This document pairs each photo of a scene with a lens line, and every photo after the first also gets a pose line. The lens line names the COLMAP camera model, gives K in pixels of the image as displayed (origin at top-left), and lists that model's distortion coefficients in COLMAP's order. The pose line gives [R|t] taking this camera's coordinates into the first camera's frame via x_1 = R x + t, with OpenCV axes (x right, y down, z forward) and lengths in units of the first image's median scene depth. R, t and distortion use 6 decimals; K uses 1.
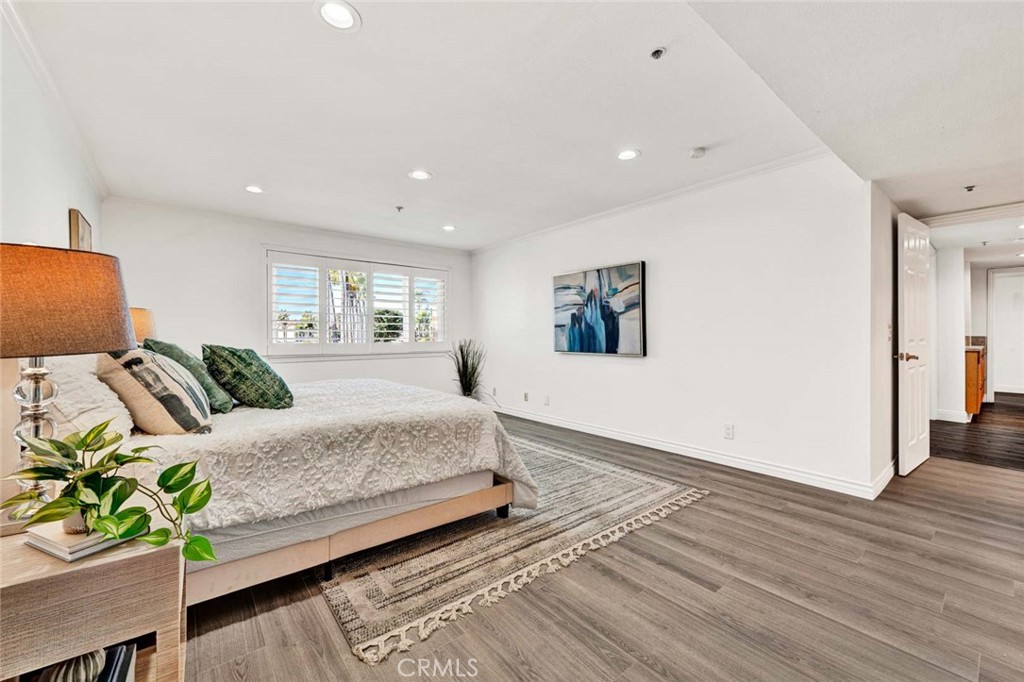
lens RADIAL K [[420.3, 0, 526.4], [0, 420.3, 325.5], [0, 0, 1]] dist [0.028853, -0.001849]
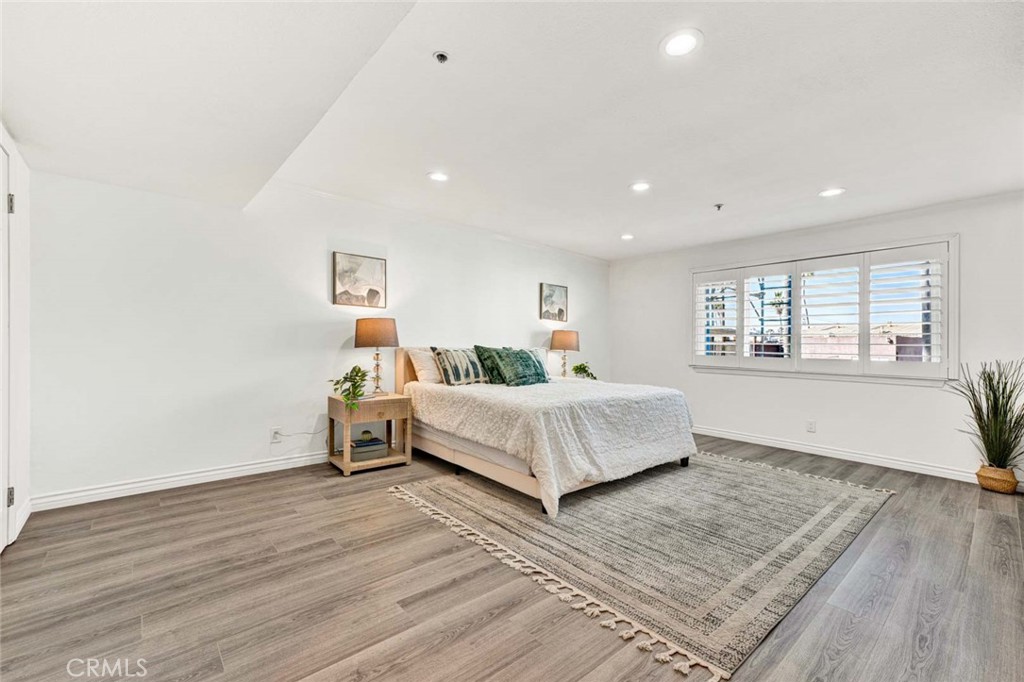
lens RADIAL K [[420.3, 0, 504.7], [0, 420.3, 344.6], [0, 0, 1]] dist [0.028853, -0.001849]
pose [[-0.002730, -0.012986, -0.999912, 1.120187], [0.003872, 0.999908, -0.012997, 0.046966], [0.999989, -0.003907, -0.002680, 0.994463]]
